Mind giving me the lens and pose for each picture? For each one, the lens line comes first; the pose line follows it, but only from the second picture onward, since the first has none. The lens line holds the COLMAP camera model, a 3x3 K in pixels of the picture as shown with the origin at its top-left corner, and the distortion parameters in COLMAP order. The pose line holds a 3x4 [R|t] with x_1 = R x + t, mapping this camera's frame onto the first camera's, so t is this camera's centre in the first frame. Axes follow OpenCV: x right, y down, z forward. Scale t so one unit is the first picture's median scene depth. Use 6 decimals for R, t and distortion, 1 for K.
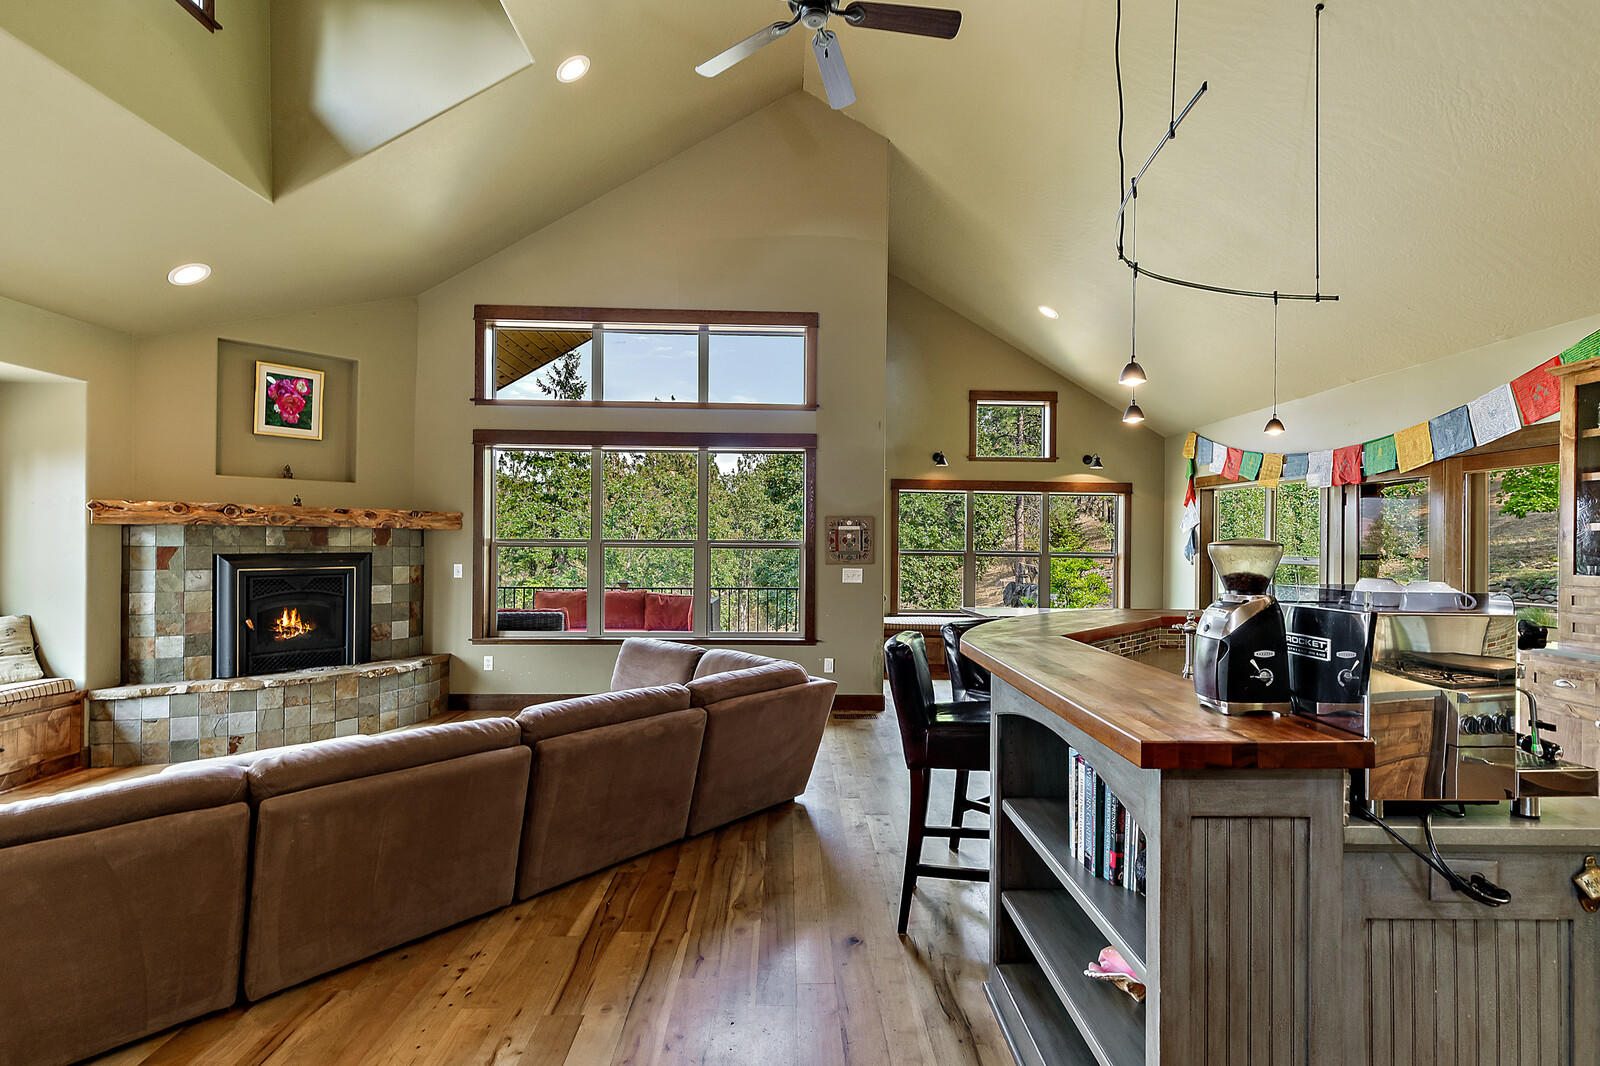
lens RADIAL K [[731.9, 0, 808.8], [0, 731.9, 540.5], [0, 0, 1]] dist [0.003461, -0.000503]
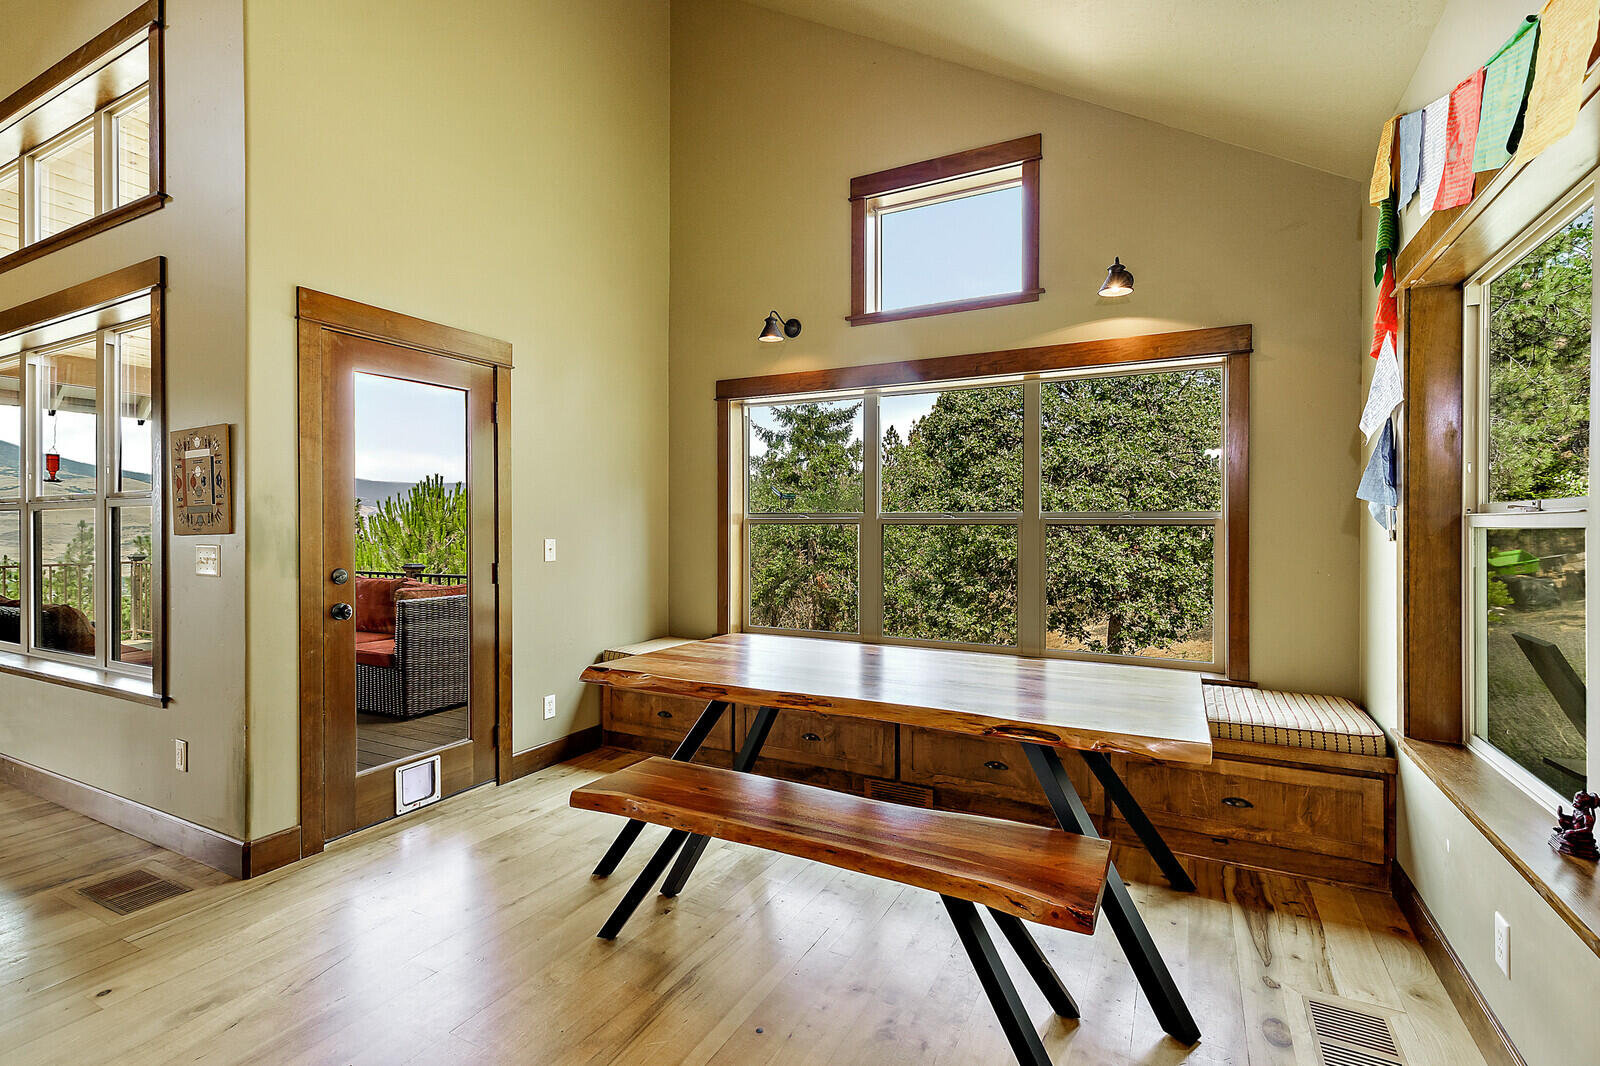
lens RADIAL K [[731.9, 0, 803.6], [0, 731.9, 523.4], [0, 0, 1]] dist [0.003461, -0.000503]
pose [[0.877742, -0.010254, -0.479023, 0.420902], [0.014178, 0.999889, 0.004574, 0.020182], [0.478923, -0.010806, 0.877790, 0.555616]]
